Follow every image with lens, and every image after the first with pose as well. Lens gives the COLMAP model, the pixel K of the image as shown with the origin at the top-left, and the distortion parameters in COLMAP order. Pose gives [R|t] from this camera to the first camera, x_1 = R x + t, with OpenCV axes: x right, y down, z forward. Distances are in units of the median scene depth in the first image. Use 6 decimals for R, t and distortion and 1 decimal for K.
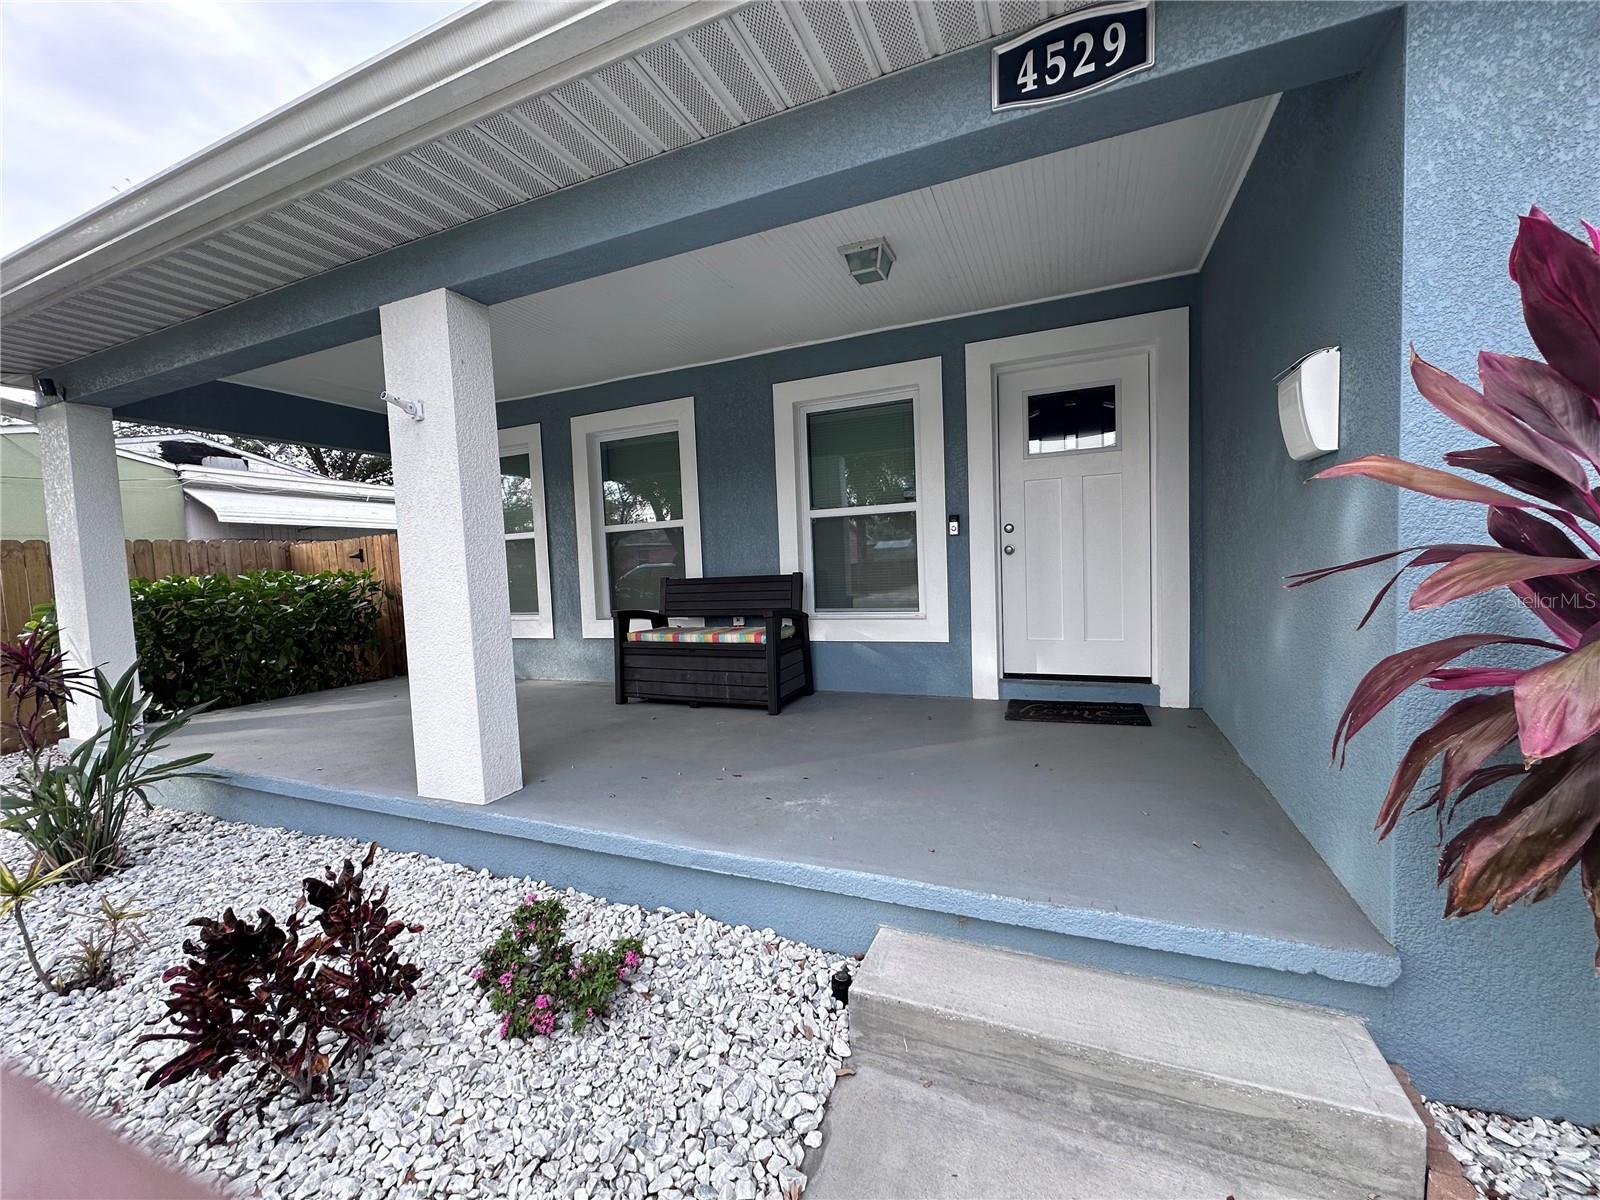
lens RADIAL K [[640.7, 0, 794.4], [0, 640.7, 597.3], [0, 0, 1]] dist [-0.004340, 0.000249]
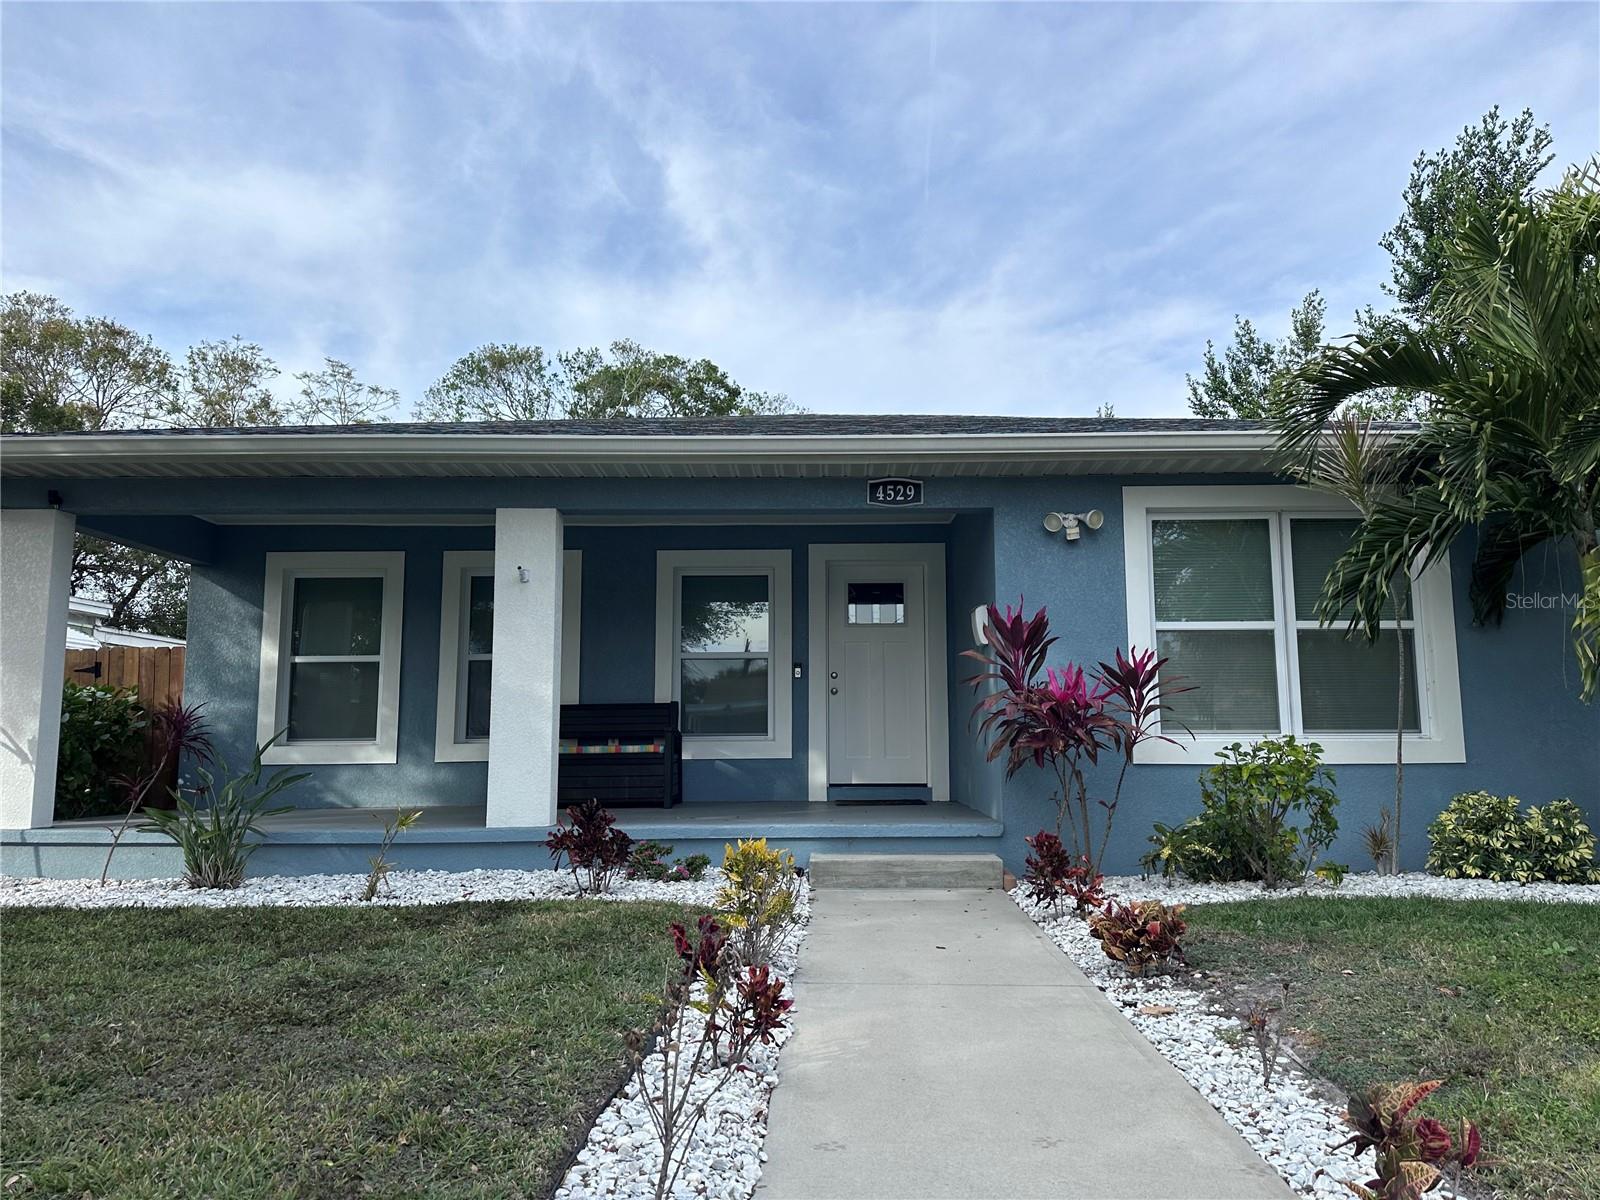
lens RADIAL K [[1120.6, 0, 801.9], [0, 1120.6, 600.7], [0, 0, 1]] dist [0.003883, -0.000219]
pose [[0.923761, 0.082548, 0.373968, -0.654244], [-0.011063, 0.981838, -0.189399, 0.195425], [-0.382810, 0.170822, 0.907897, -1.204507]]
